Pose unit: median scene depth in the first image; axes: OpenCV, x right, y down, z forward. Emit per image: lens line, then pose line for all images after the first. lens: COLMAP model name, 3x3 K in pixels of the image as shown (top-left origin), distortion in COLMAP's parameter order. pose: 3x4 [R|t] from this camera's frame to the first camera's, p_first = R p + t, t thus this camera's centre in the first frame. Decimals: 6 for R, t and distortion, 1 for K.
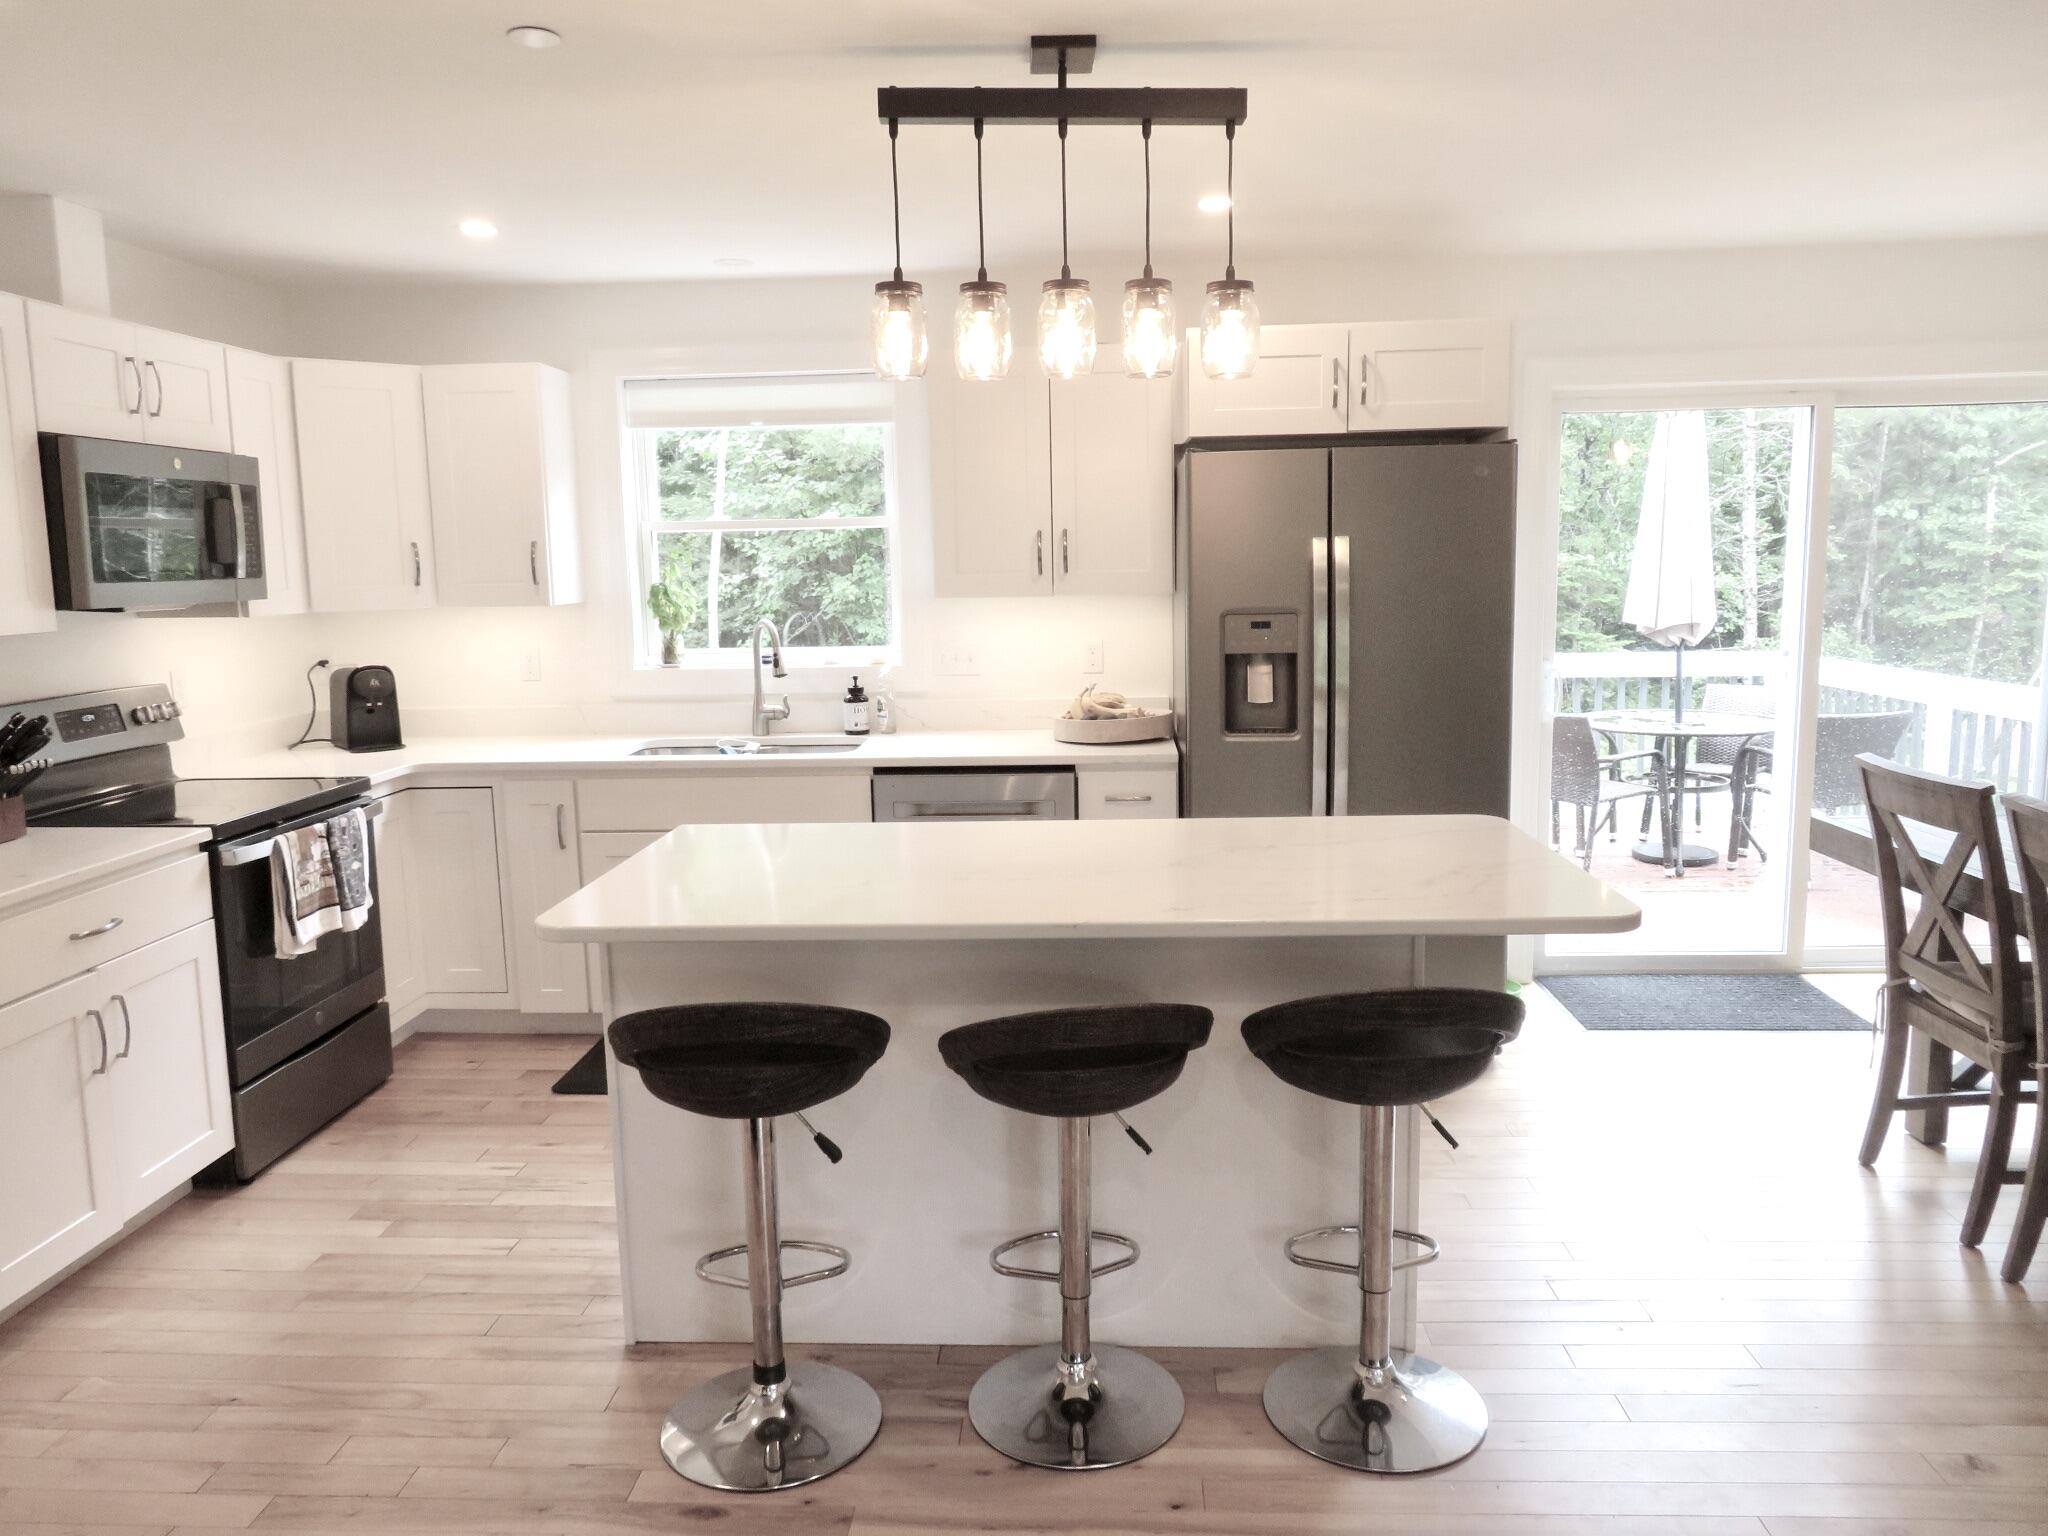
lens RADIAL K [[1463.1, 0, 1024.0], [0, 1463.1, 768.0], [0, 0, 1]] dist [-0.008124, -0.000940]
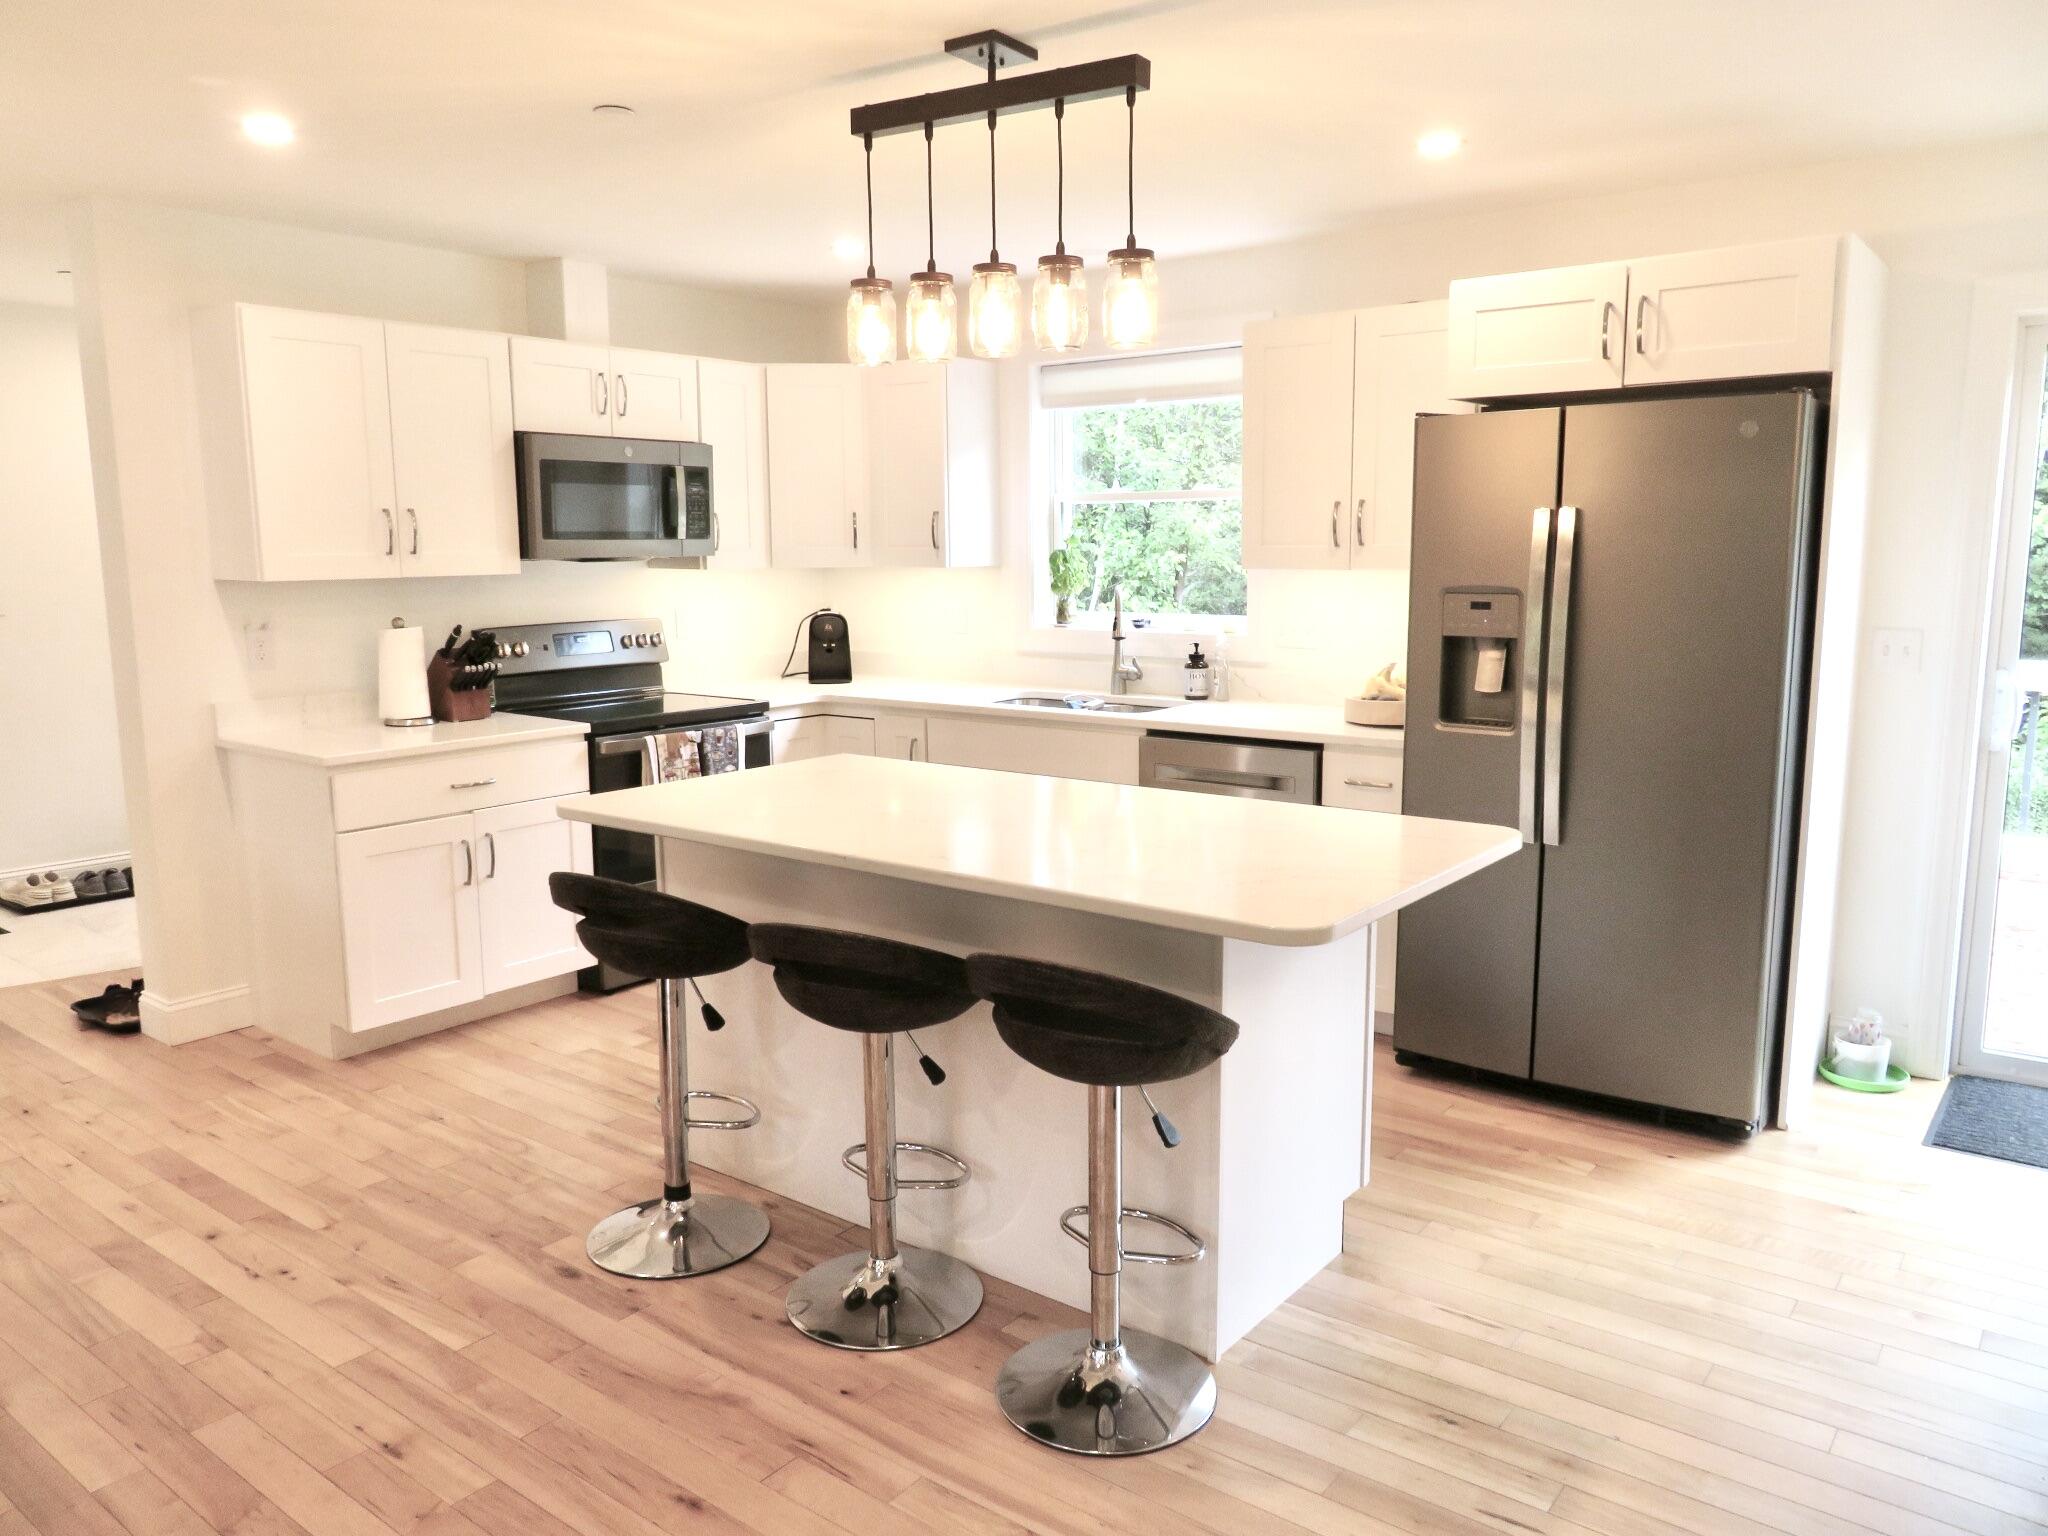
lens RADIAL K [[1463.1, 0, 1024.0], [0, 1463.1, 768.0], [0, 0, 1]] dist [-0.008124, -0.000940]
pose [[0.823238, 0.100043, -0.558812, 0.460930], [-0.089873, 0.994904, 0.045715, -0.013953], [0.560538, 0.012588, 0.828033, 0.095382]]
